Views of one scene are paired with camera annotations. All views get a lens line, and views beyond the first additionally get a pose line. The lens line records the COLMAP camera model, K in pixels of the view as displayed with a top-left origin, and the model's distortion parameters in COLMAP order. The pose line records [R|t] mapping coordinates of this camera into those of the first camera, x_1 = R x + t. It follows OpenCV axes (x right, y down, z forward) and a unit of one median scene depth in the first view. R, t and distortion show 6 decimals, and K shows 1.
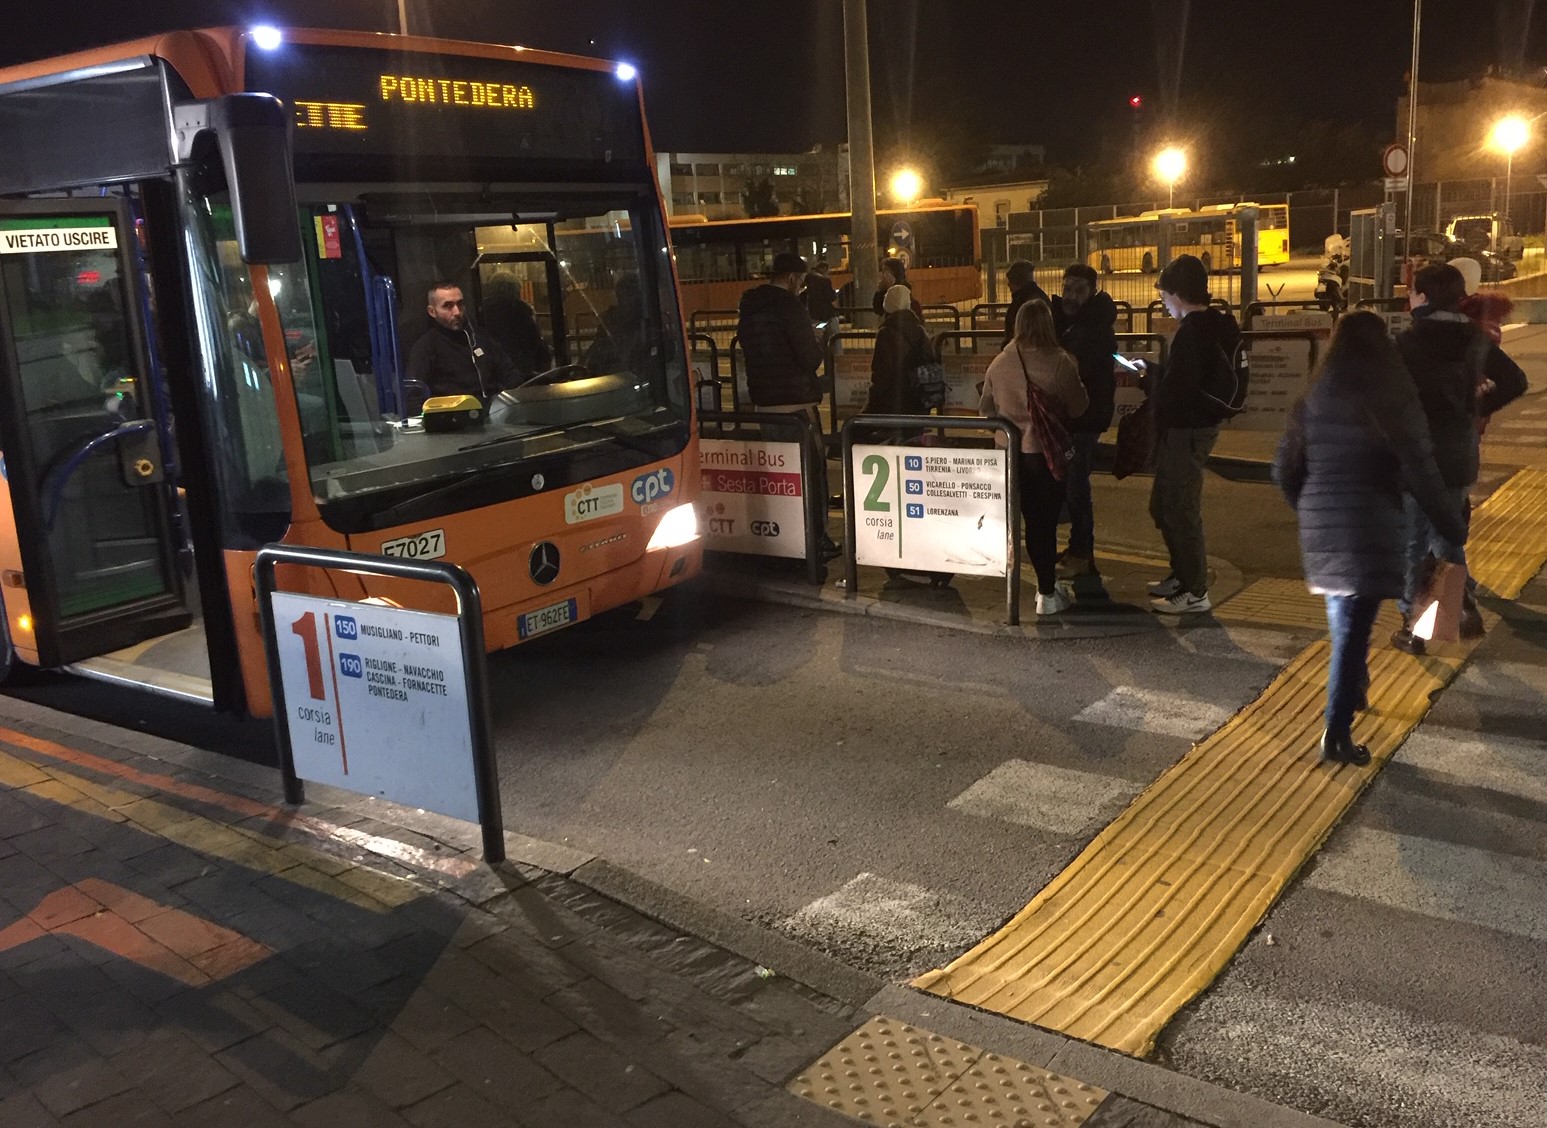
lens RADIAL K [[1419.9, 0, 773.9], [0, 1419.9, 609.4], [0, 0, 1]] dist [0.062980, -0.163183]
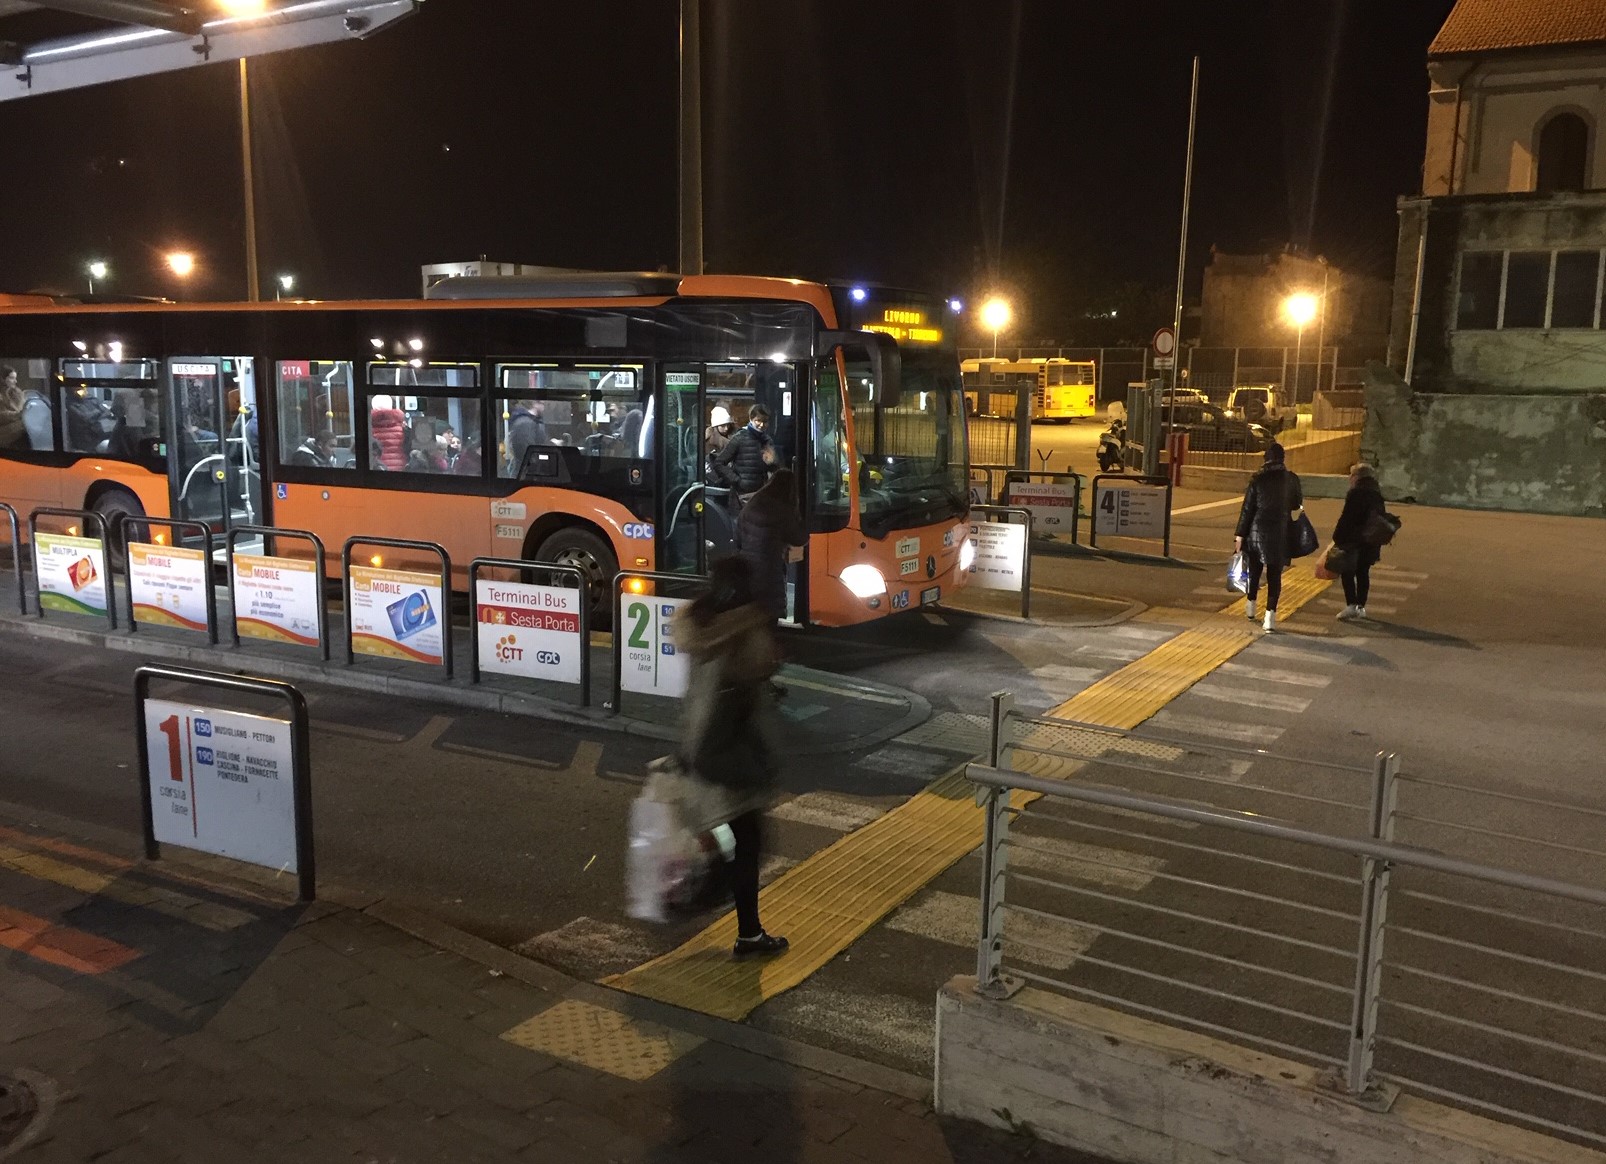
lens RADIAL K [[1474.1, 0, 803.4], [0, 1474.1, 629.1], [0, 0, 1]] dist [0.062980, -0.163183]
pose [[0.990808, 0.041932, 0.128610, 0.078068], [-0.033158, 0.997023, -0.069618, -0.001312], [-0.131146, 0.064713, 0.989249, -0.463057]]
